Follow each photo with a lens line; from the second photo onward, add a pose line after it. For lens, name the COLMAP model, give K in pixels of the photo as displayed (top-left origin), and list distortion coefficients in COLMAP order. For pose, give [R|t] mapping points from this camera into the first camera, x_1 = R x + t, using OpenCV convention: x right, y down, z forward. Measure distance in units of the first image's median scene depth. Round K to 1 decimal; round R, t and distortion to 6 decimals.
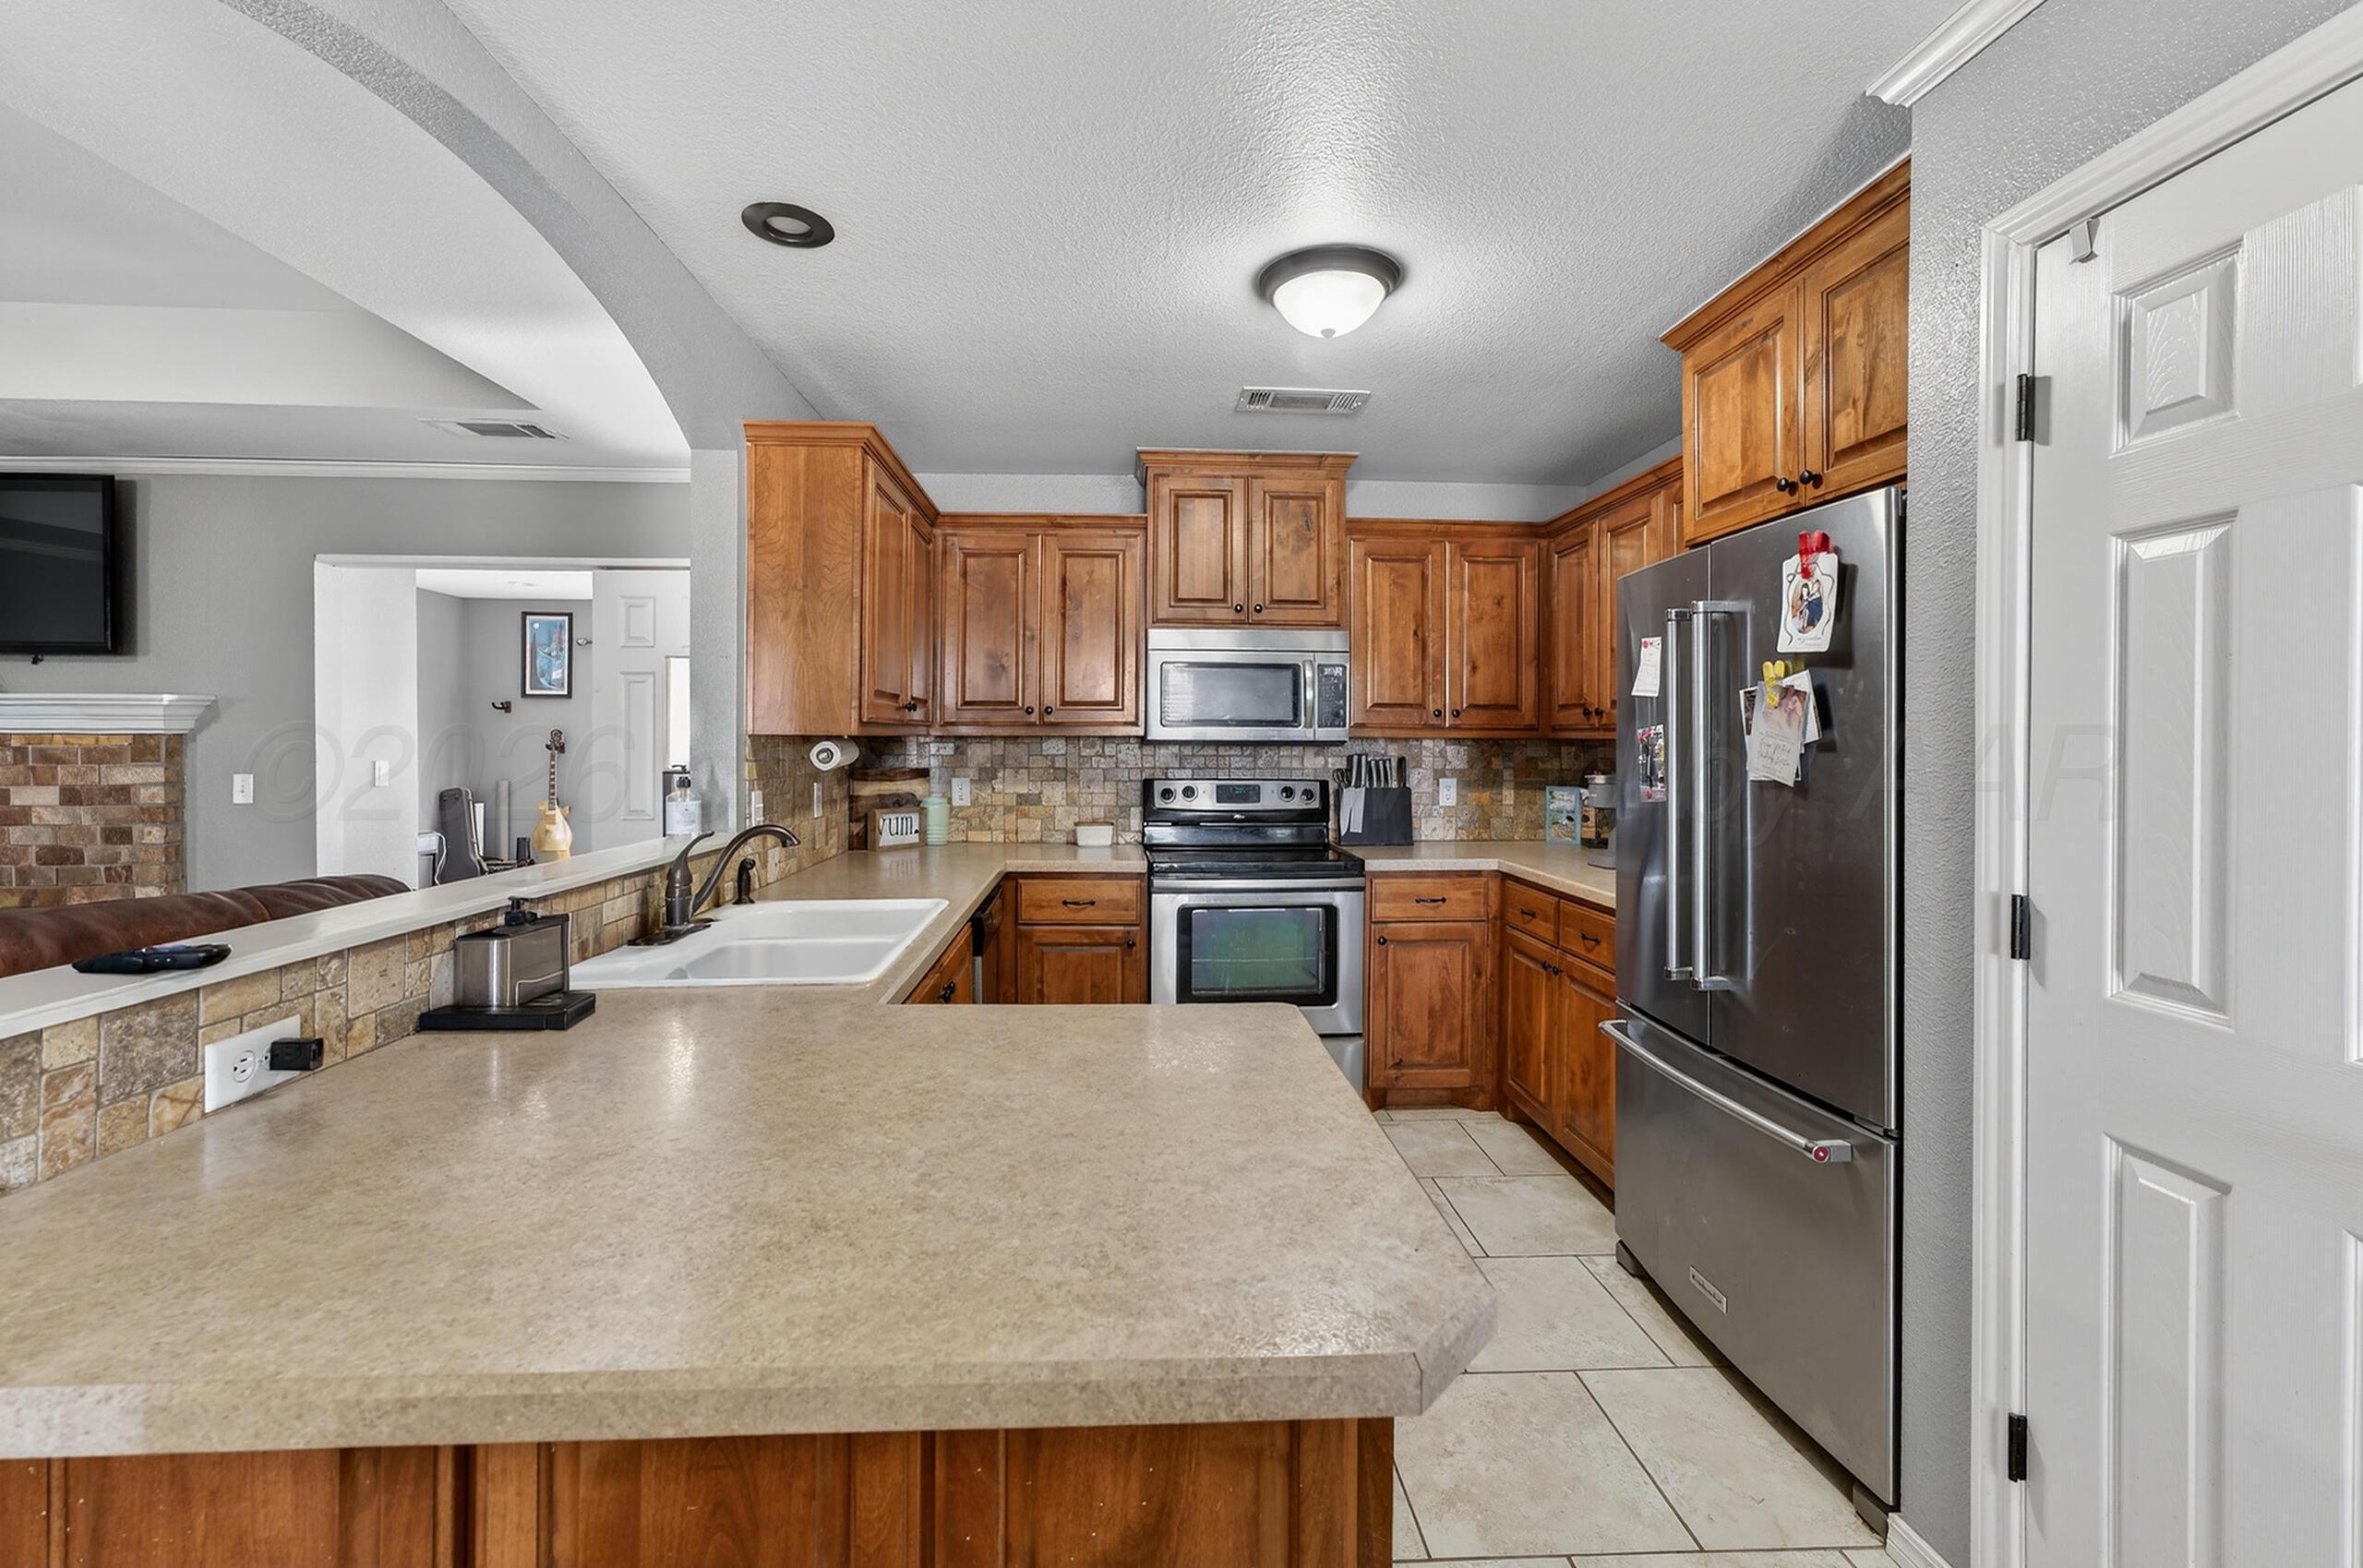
lens RADIAL K [[974.3, 0, 1176.9], [0, 974.3, 735.4], [0, 0, 1]] dist [0.000888, 0.003497]
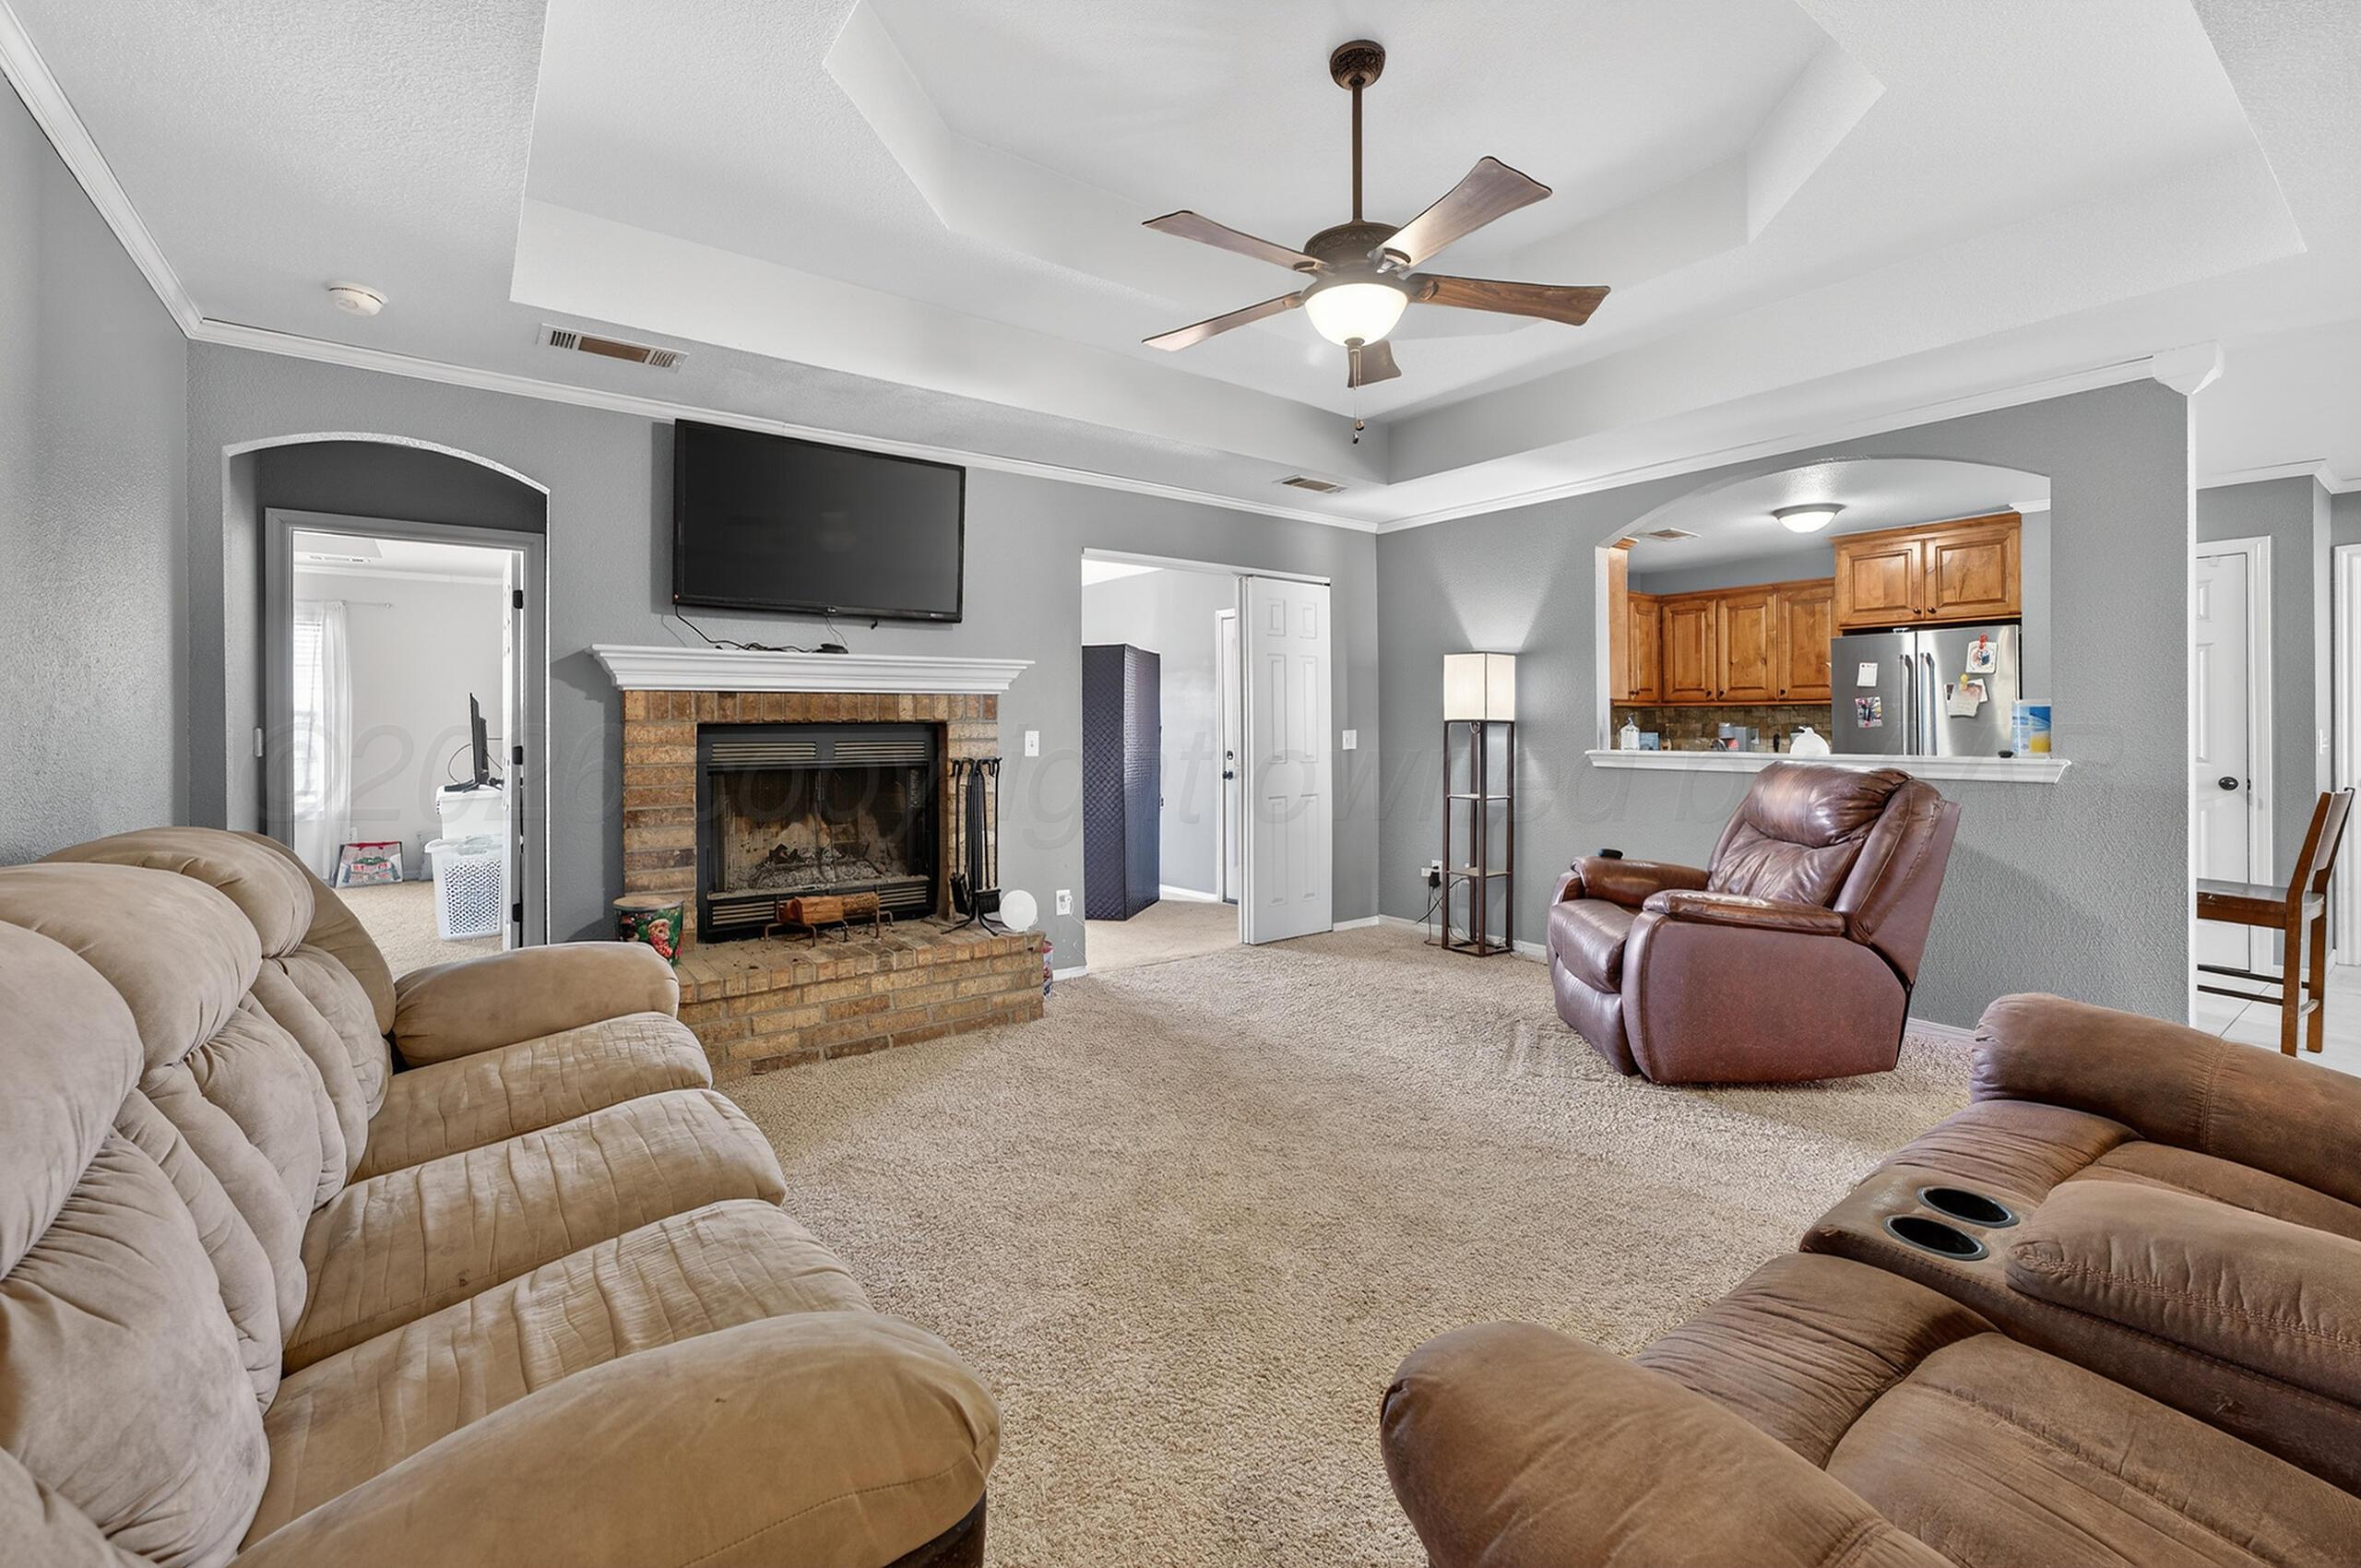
lens RADIAL K [[921.1, 0, 1205.2], [0, 921.1, 713.8], [0, 0, 1]] dist [0.000720, 0.000695]
pose [[0.838279, 0.000851, 0.545240, -1.532131], [0.001298, 0.999993, -0.003557, 0.025993], [-0.545239, 0.003689, 0.838272, -0.055983]]
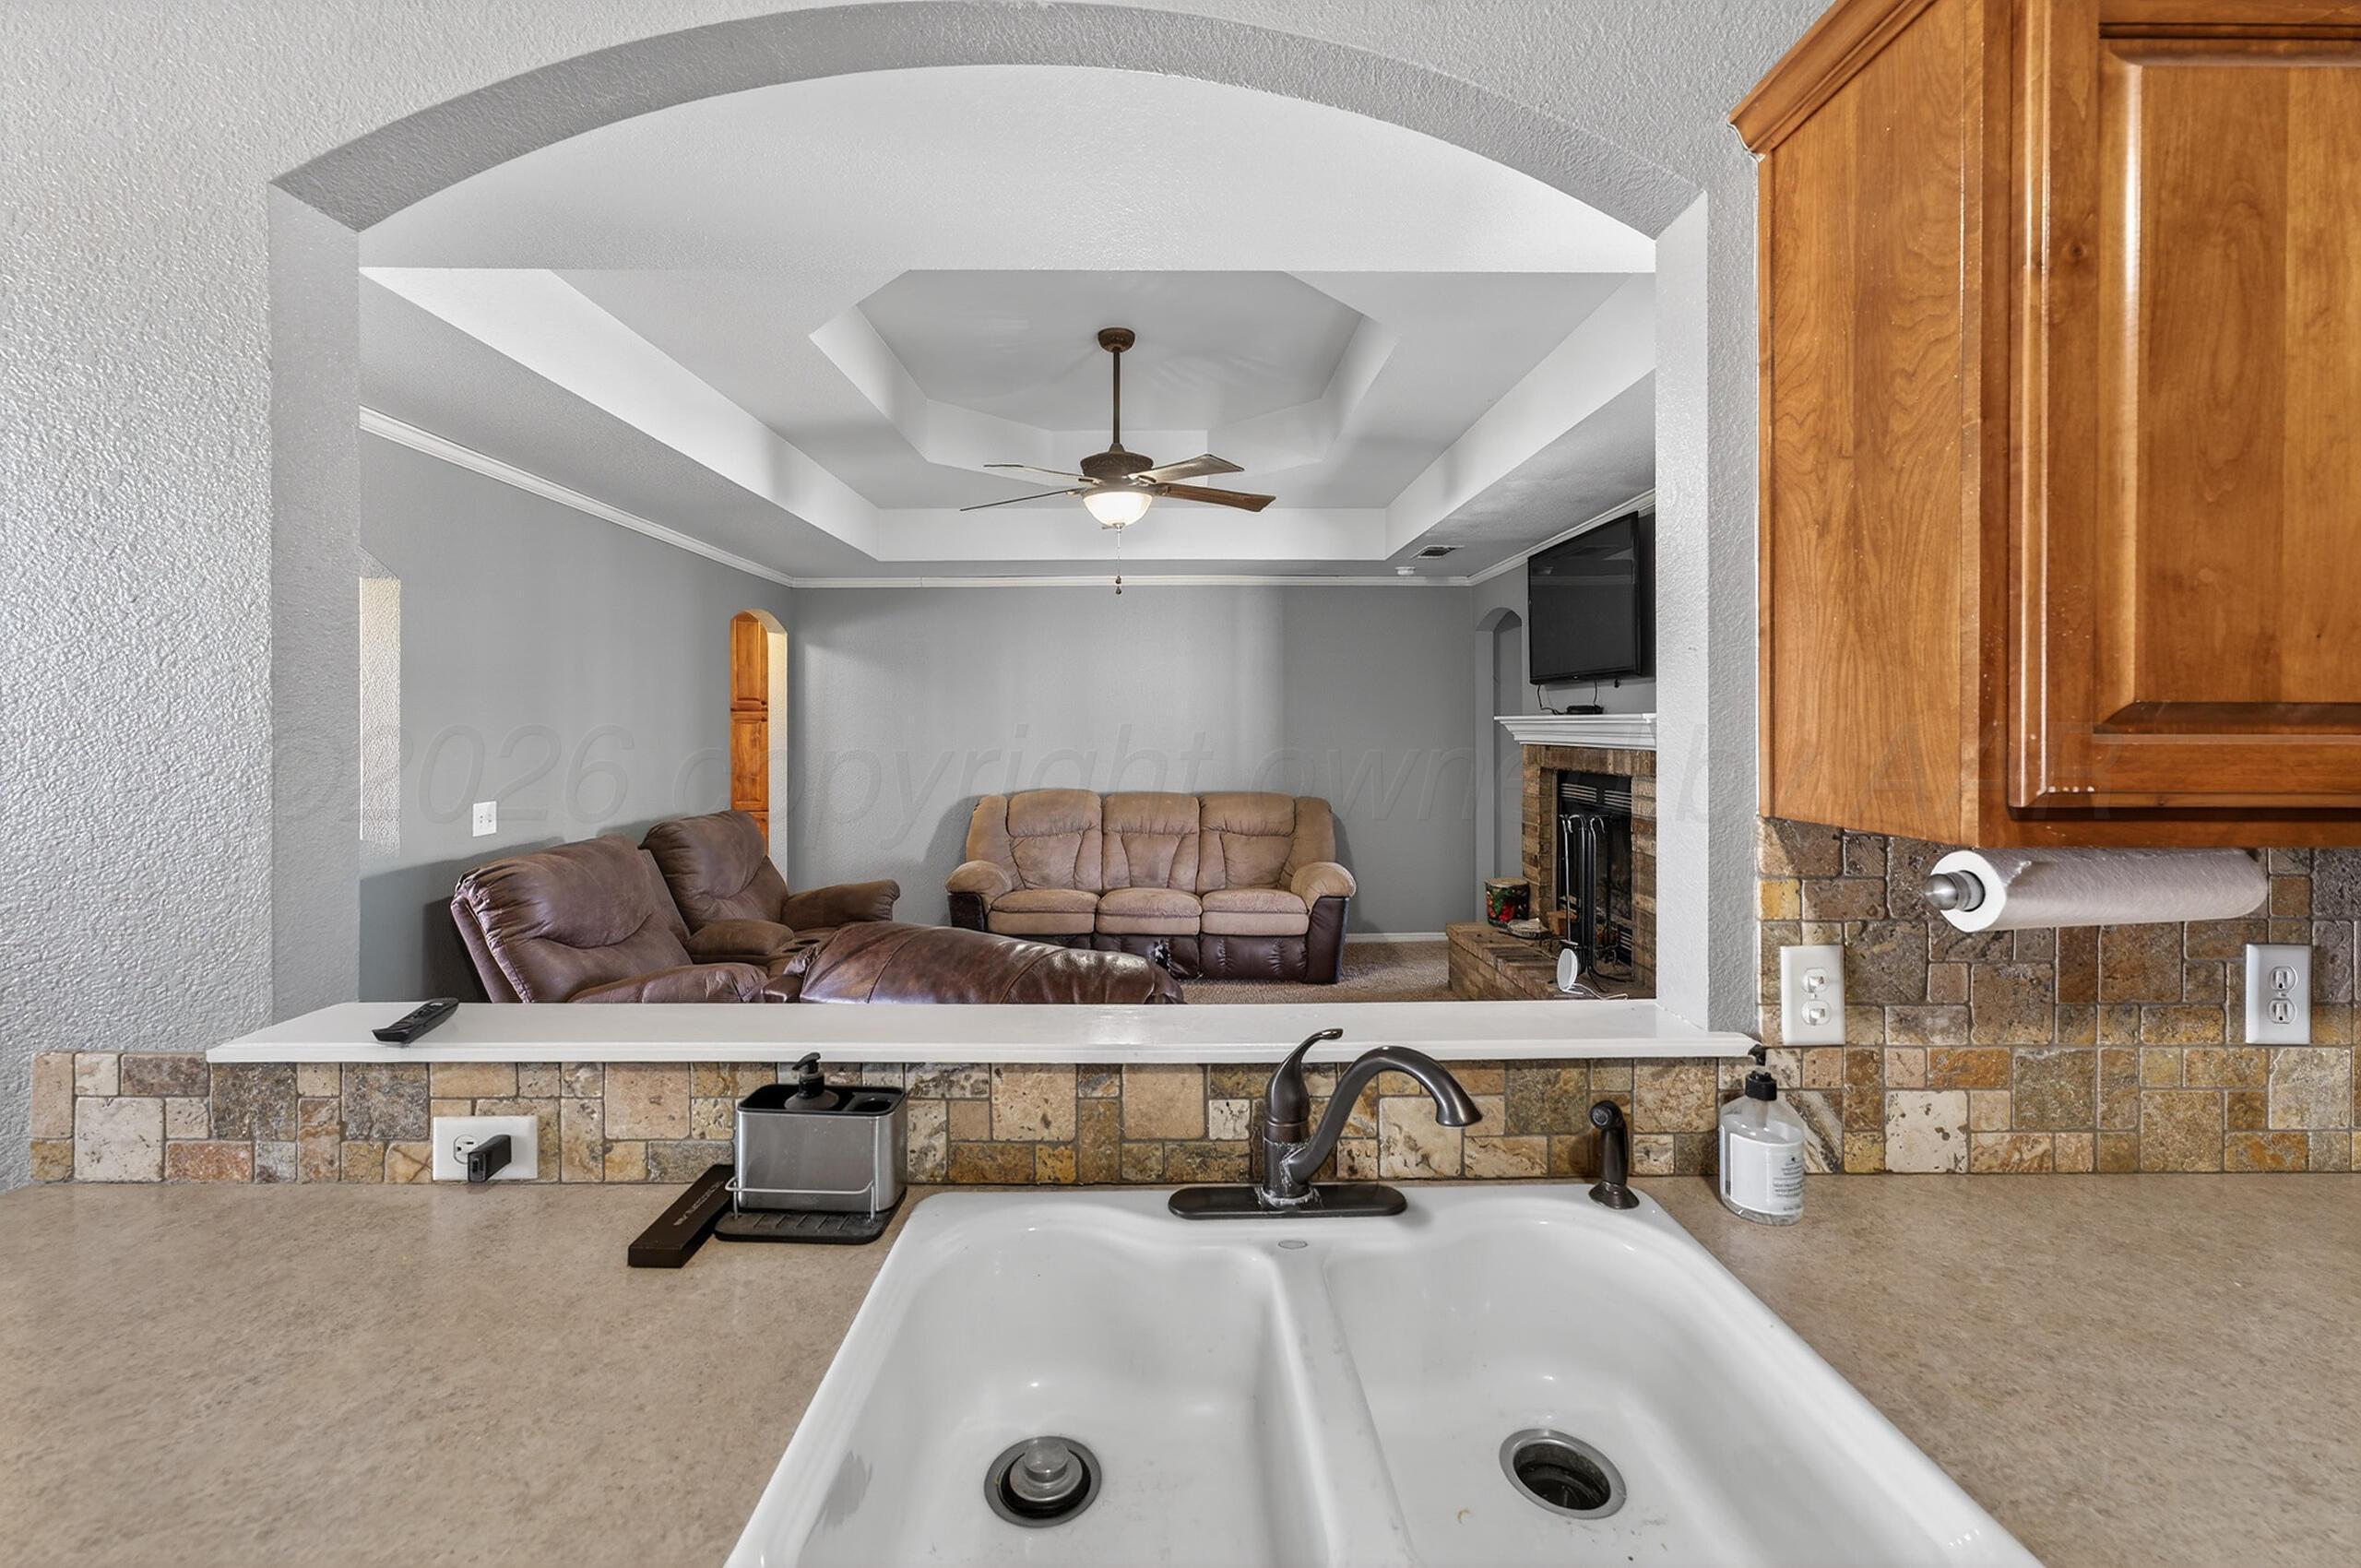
lens RADIAL K [[973.6, 0, 1158.8], [0, 973.6, 718.0], [0, 0, 1]] dist [0.000888, 0.003497]
pose [[-0.050846, -0.008825, -0.998668, 0.012473], [0.005654, 0.999942, -0.009124, -0.032140], [0.998691, -0.006111, -0.050793, 0.558251]]
